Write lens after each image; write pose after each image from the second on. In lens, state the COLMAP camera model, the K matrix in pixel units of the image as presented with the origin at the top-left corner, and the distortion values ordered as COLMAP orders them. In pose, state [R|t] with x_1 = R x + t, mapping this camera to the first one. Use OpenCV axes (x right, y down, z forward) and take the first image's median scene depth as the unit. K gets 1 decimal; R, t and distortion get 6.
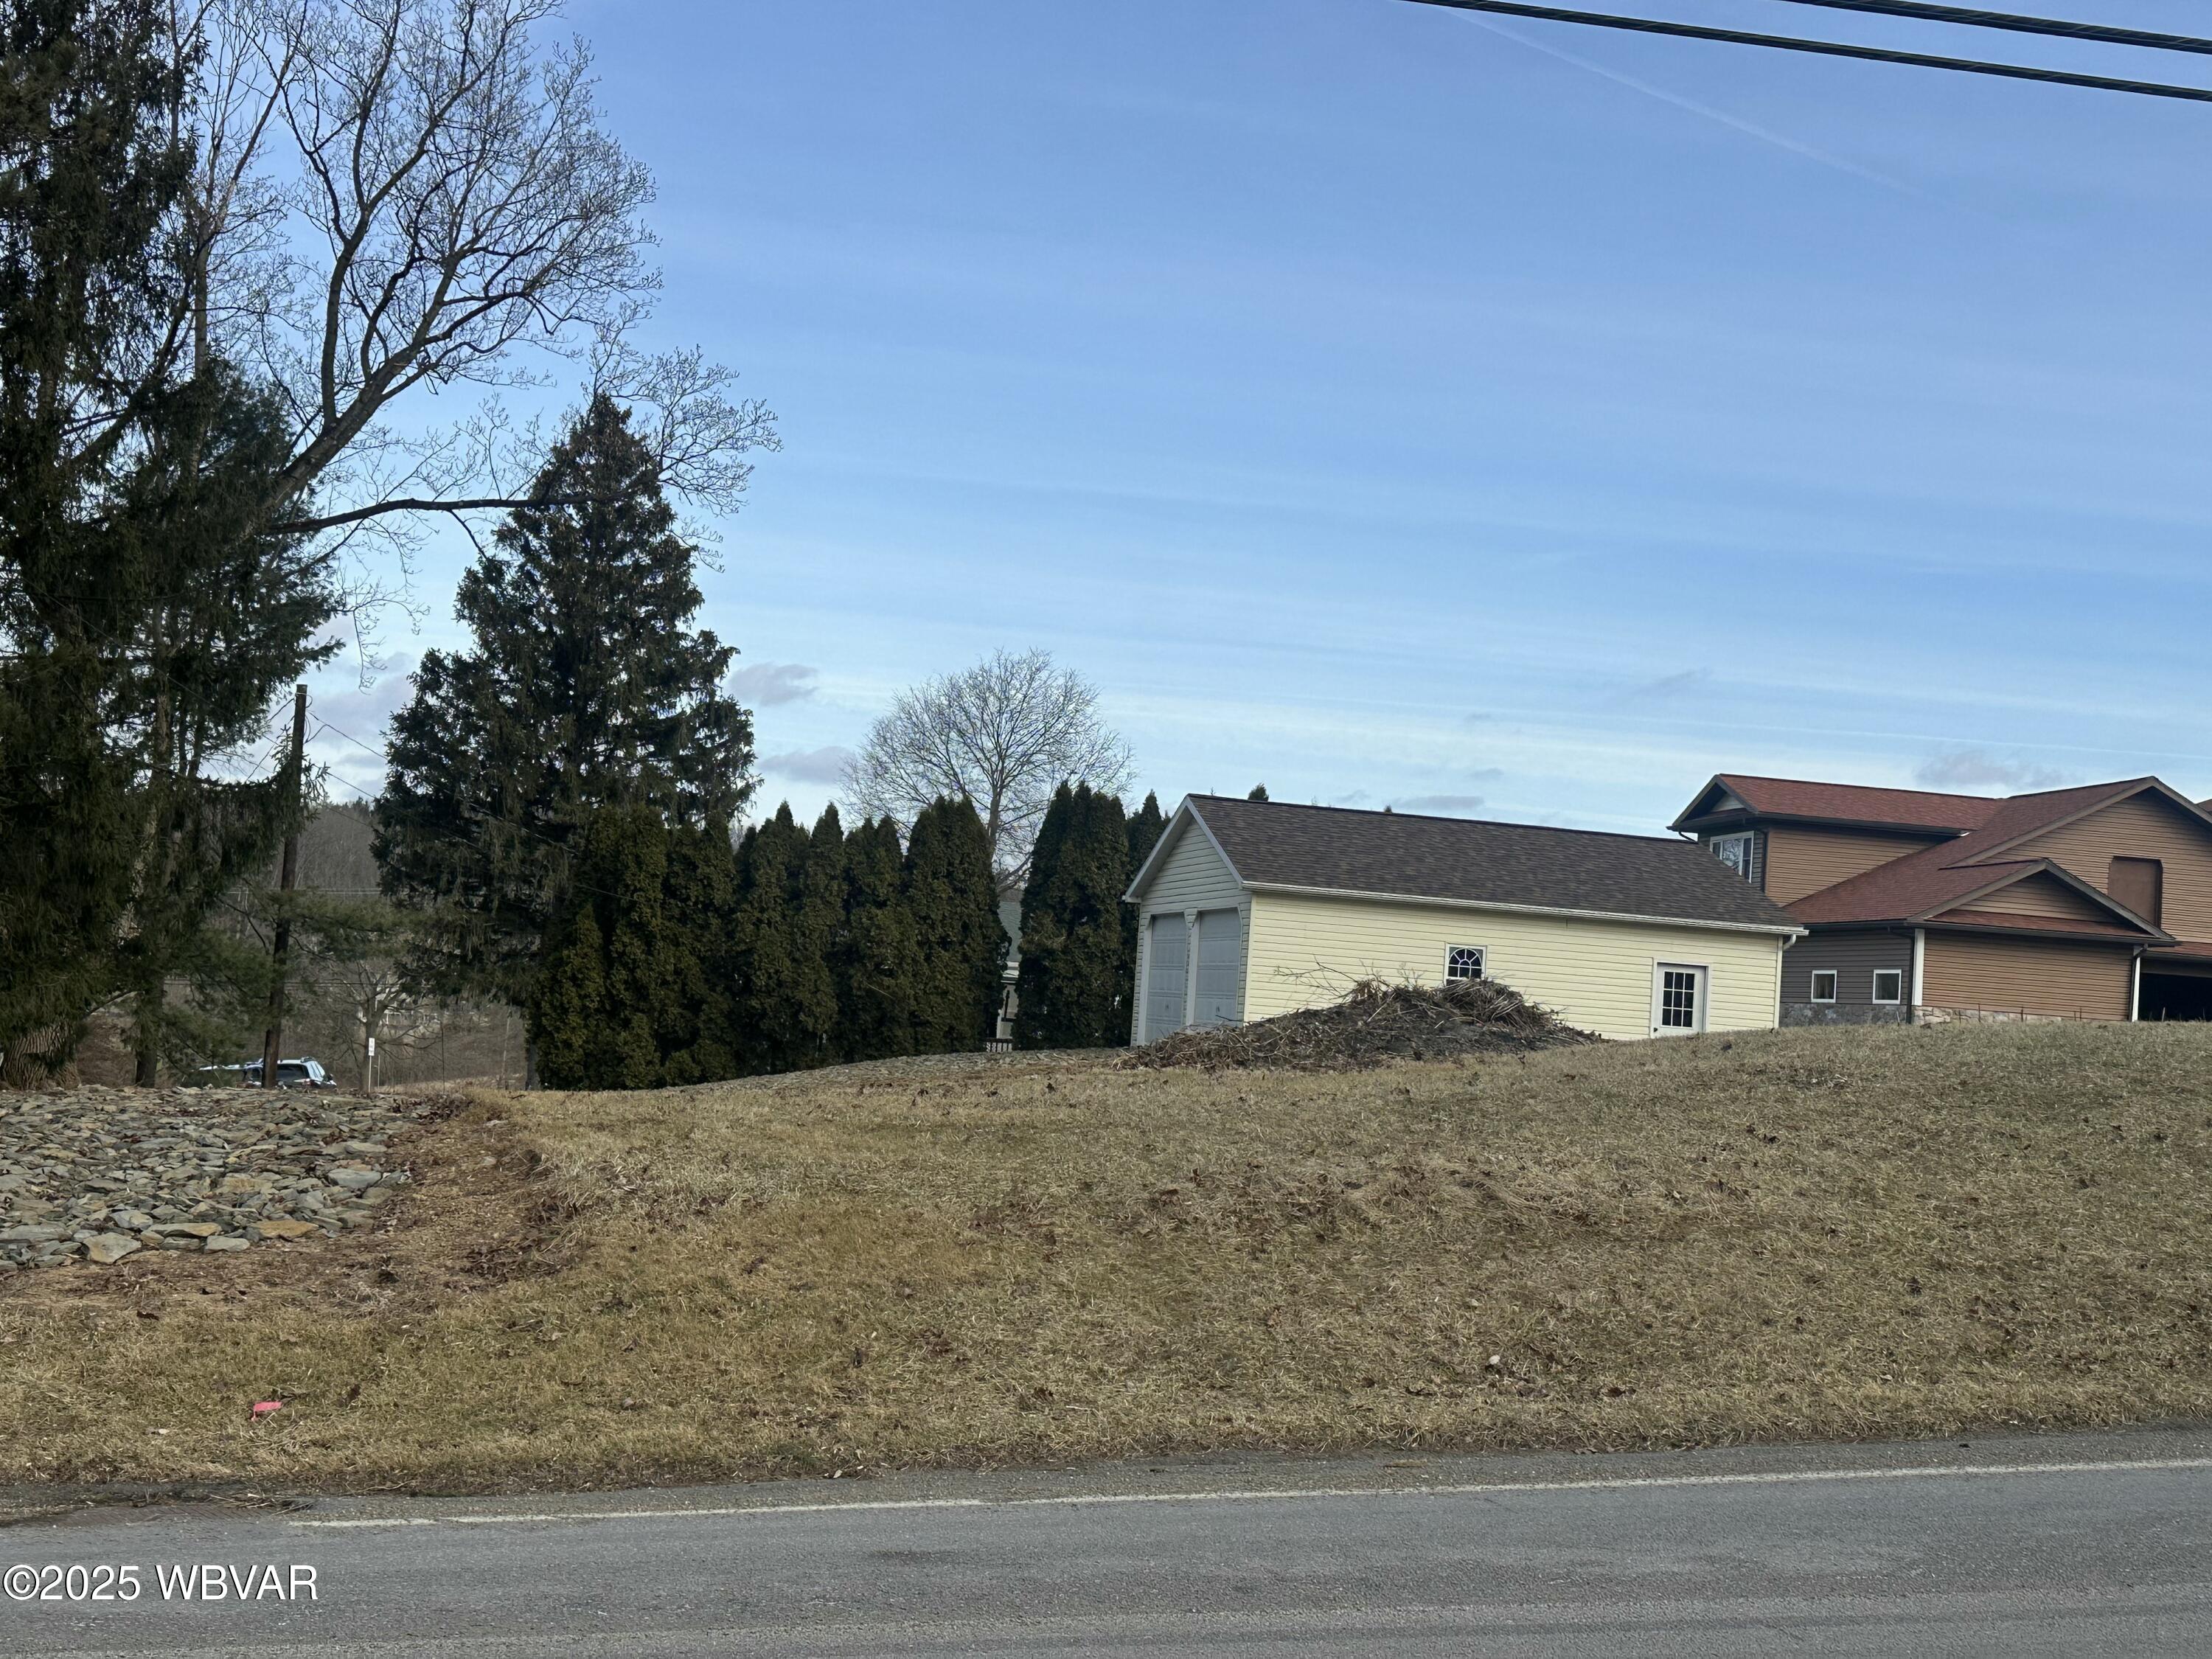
lens RADIAL K [[2547.4, 0, 1106.0], [0, 2547.4, 829.5], [0, 0, 1]] dist [0.153864, -0.004919]
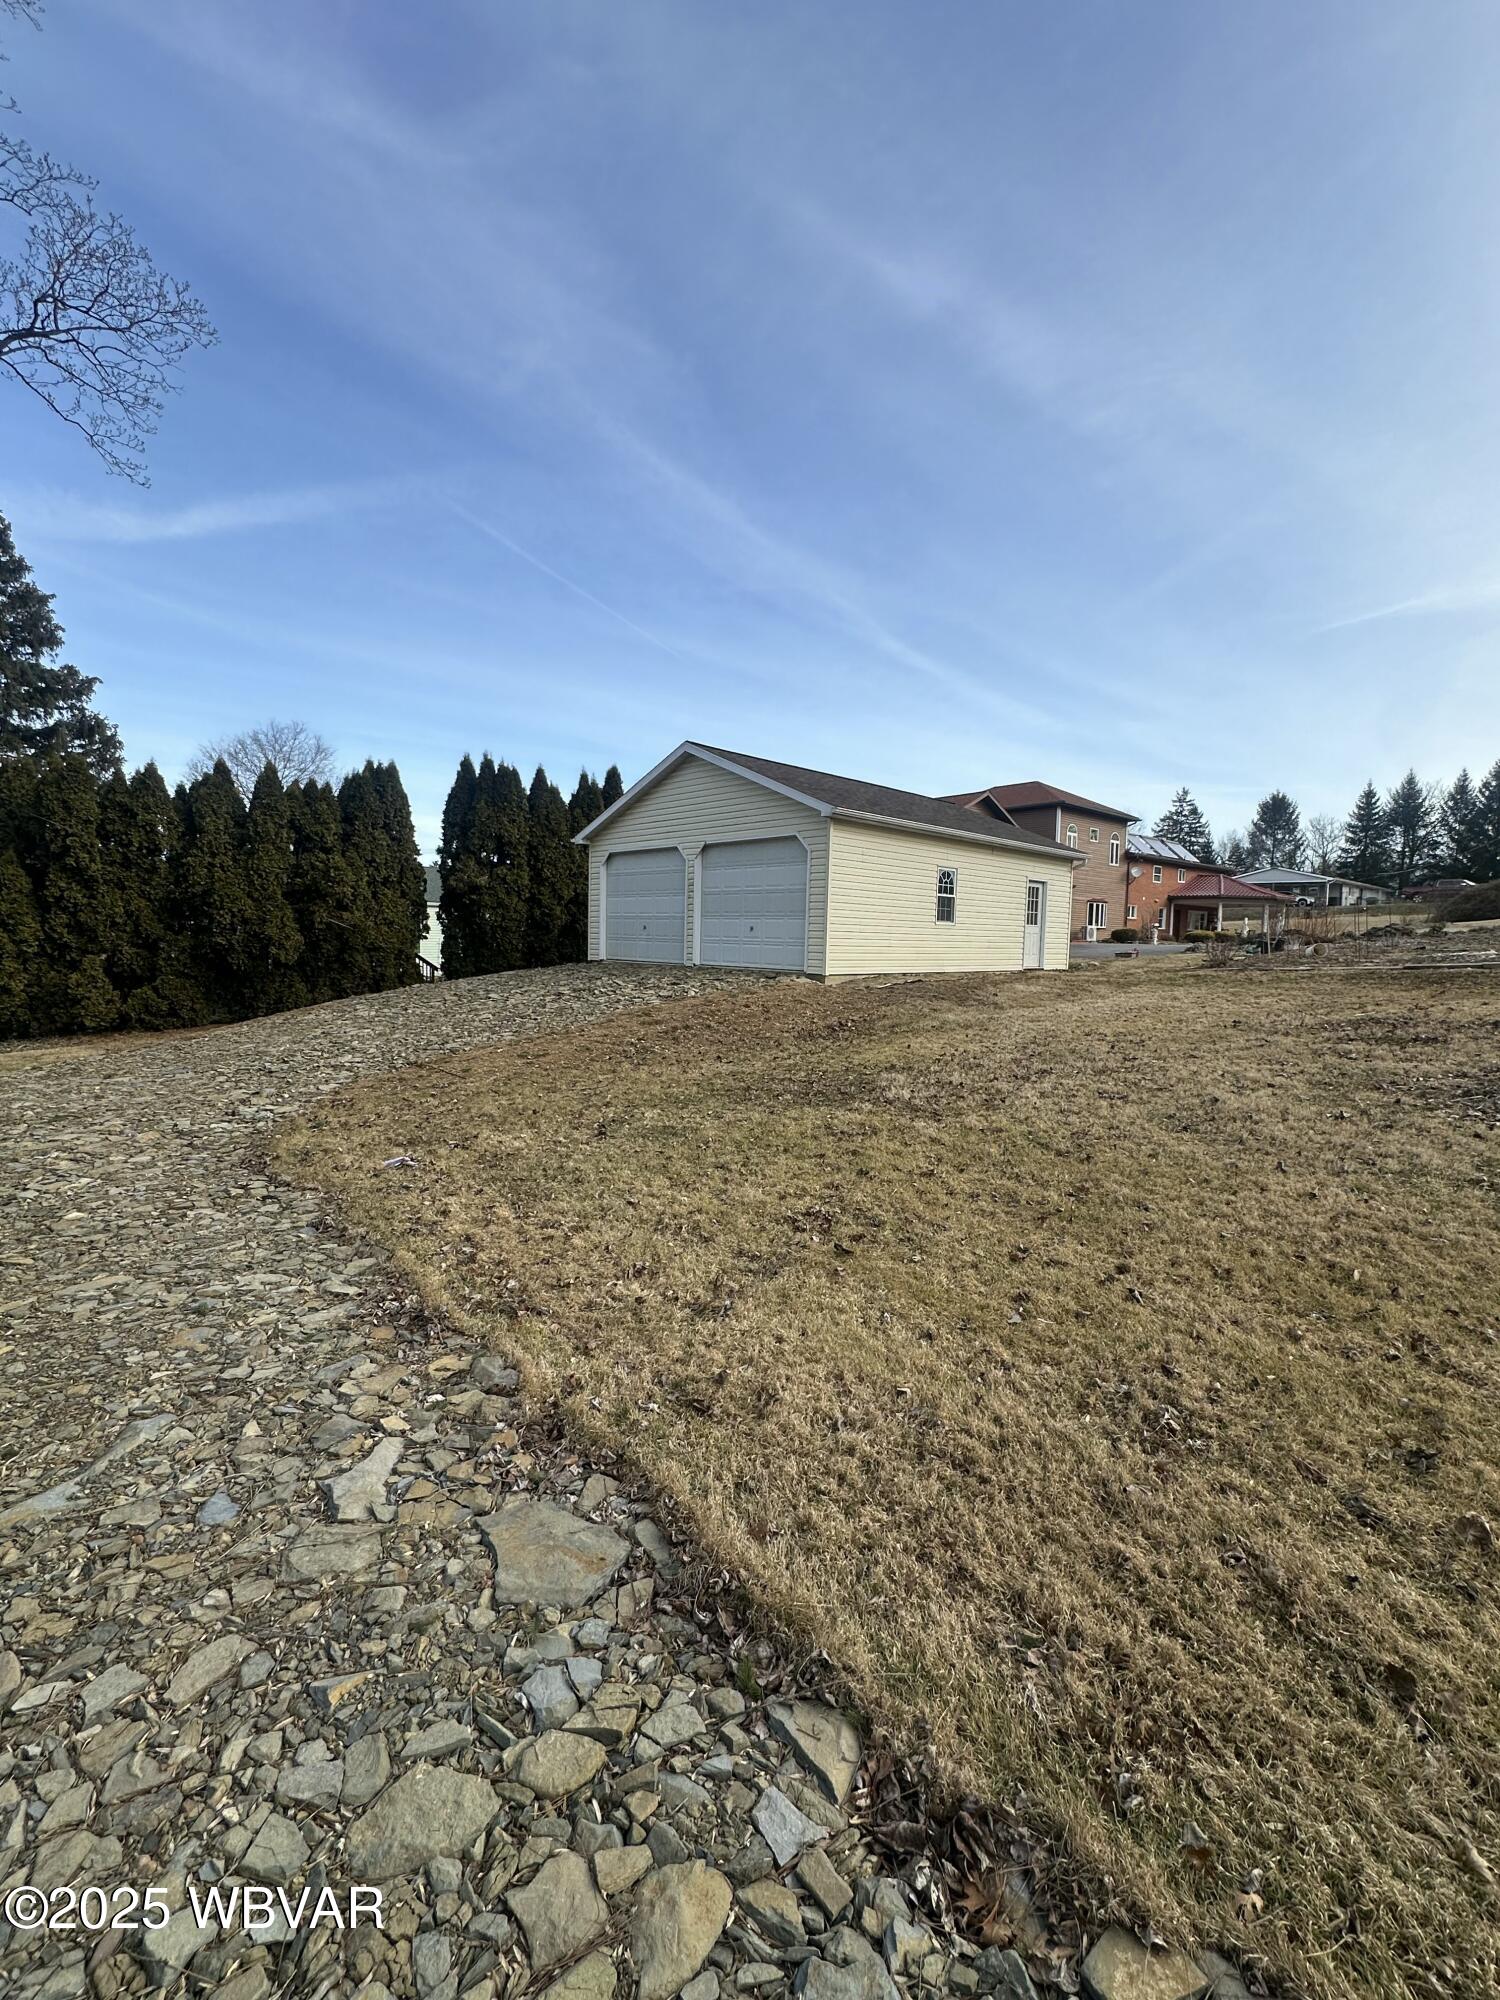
lens RADIAL K [[855.2, 0, 750.0], [0, 855.2, 1000.0], [0, 0, 1]] dist [-0.002364, 0.000436]
pose [[0.857031, -0.088441, 0.507618, -0.127049], [0.001150, 0.985485, 0.169758, 0.030434], [-0.515263, -0.144904, 0.844693, 0.553605]]
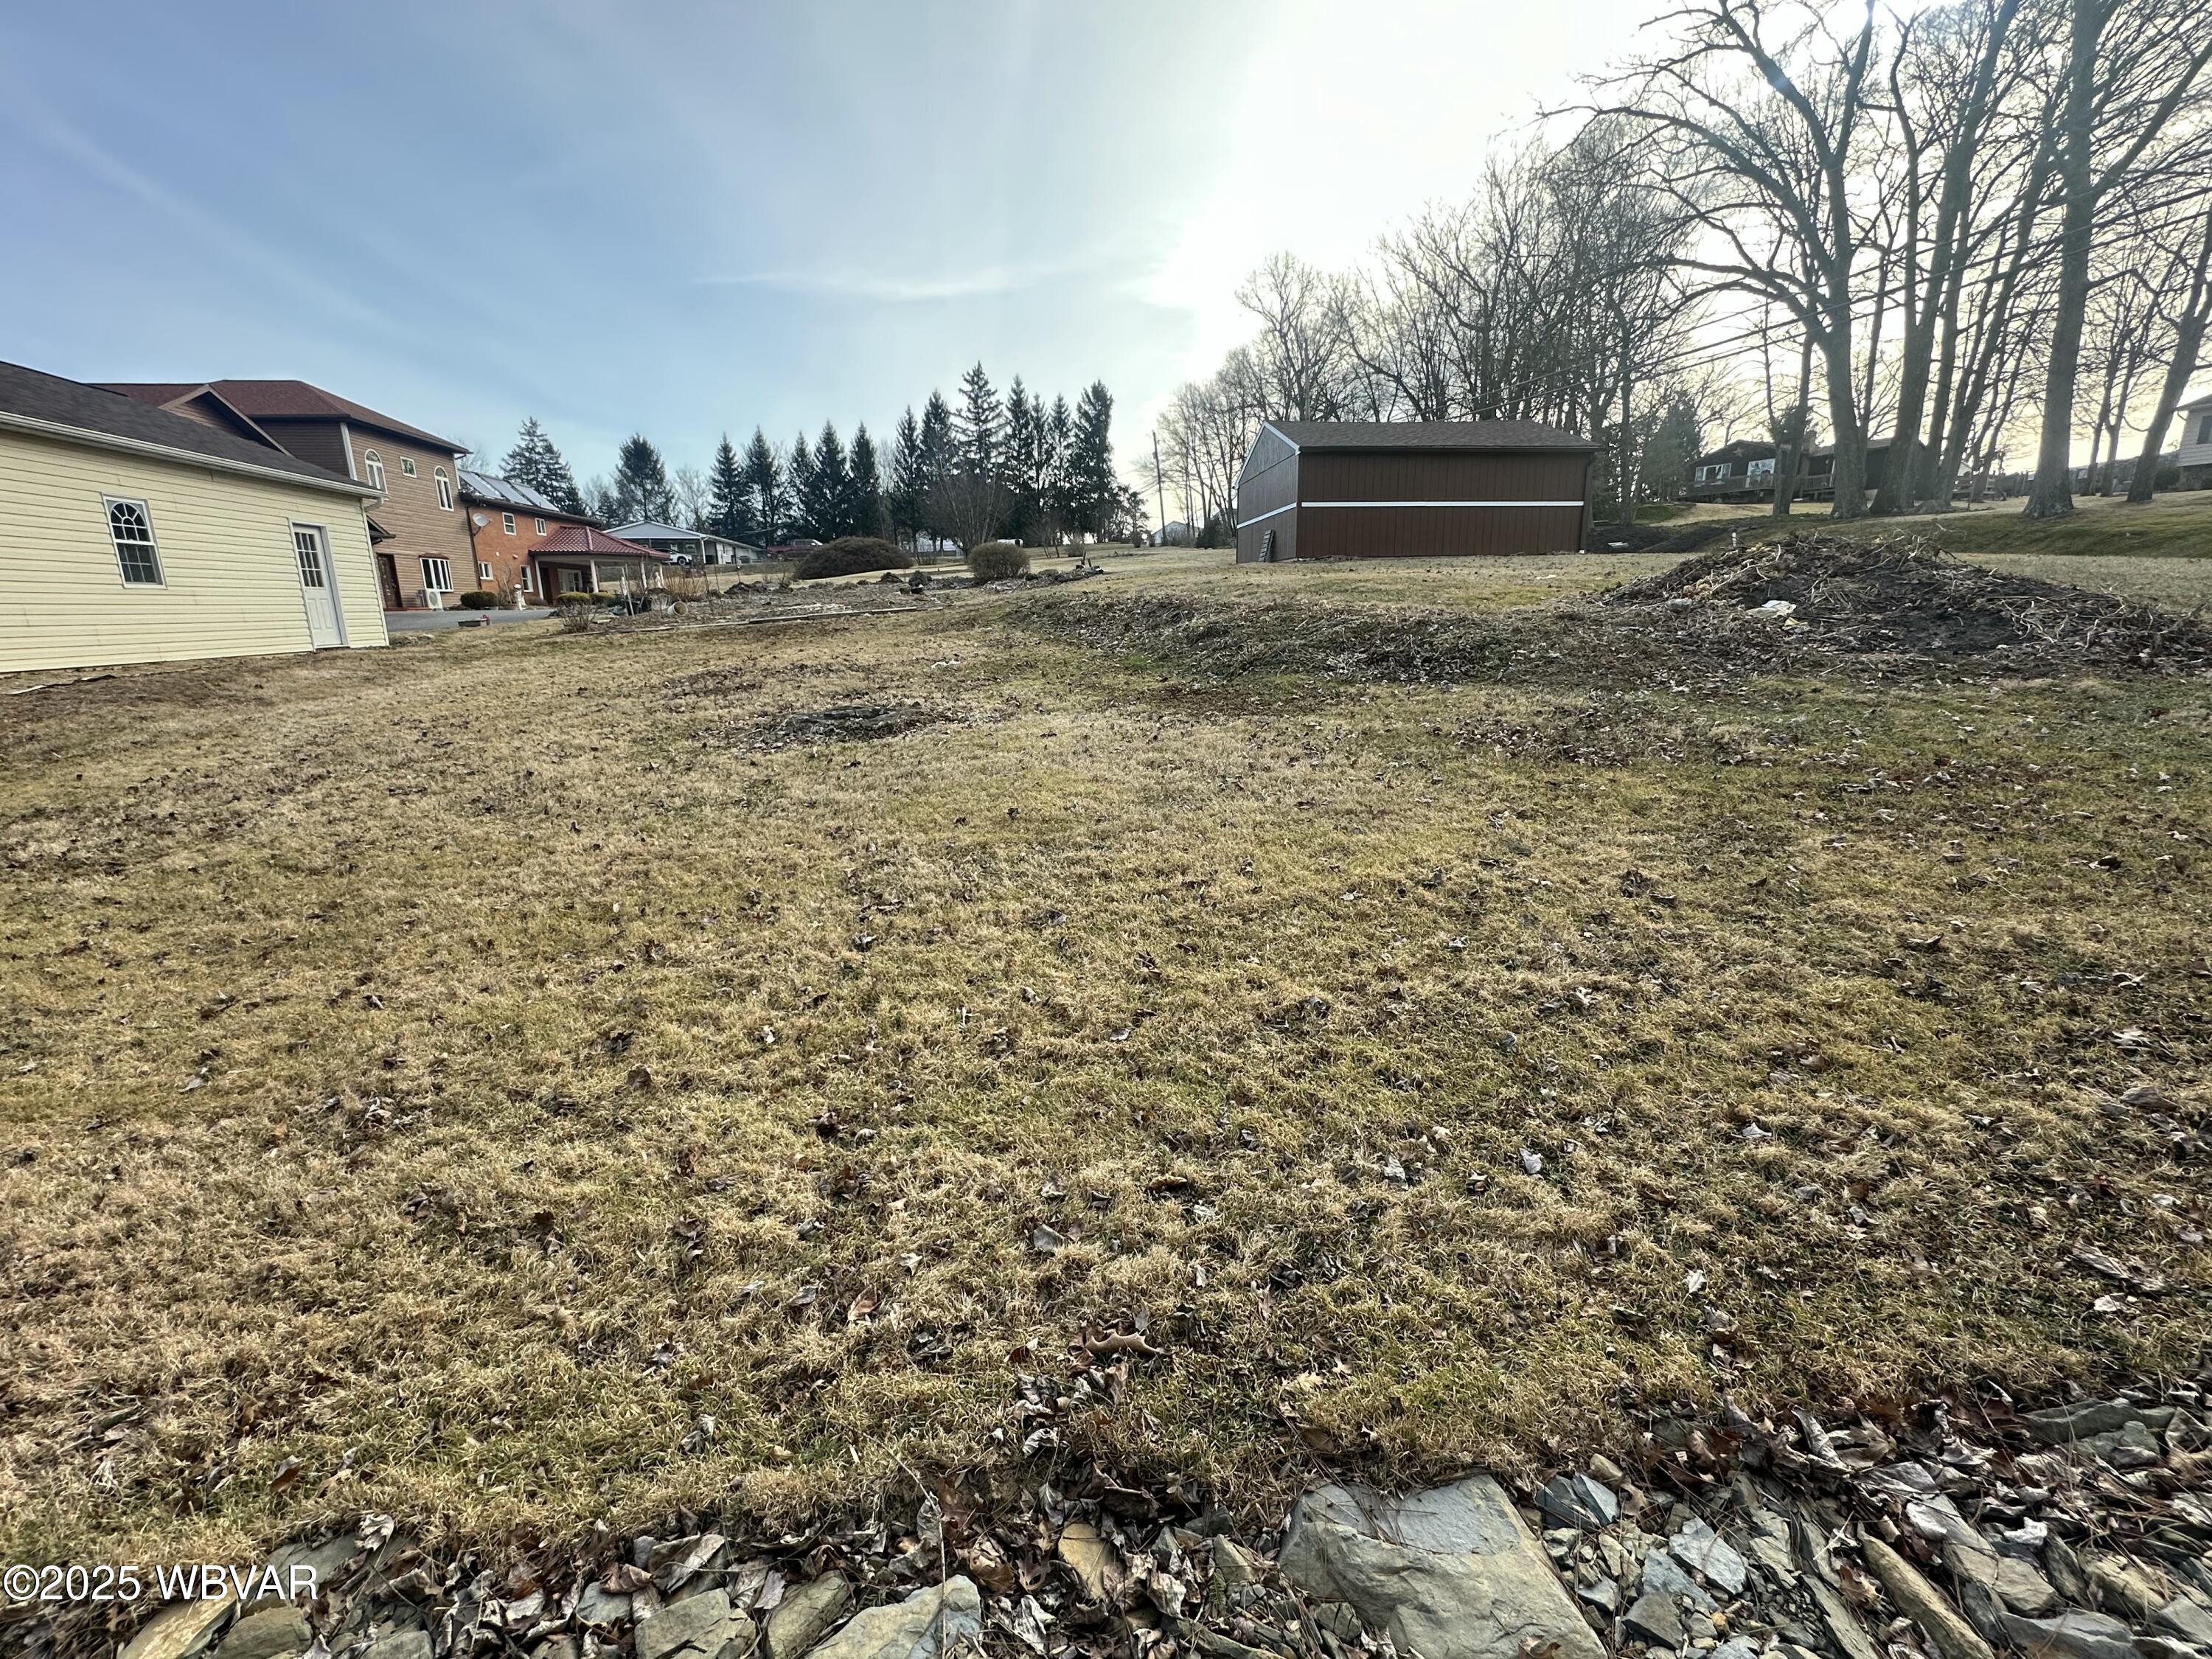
lens RADIAL K [[942.3, 0, 1104.4], [0, 942.3, 830.1], [0, 0, 1]] dist [0.000656, -0.000085]
pose [[0.059864, -0.299808, 0.952120, -0.124981], [-0.052865, 0.951539, 0.302949, 0.030868], [-0.996806, -0.068470, 0.041113, 0.539837]]
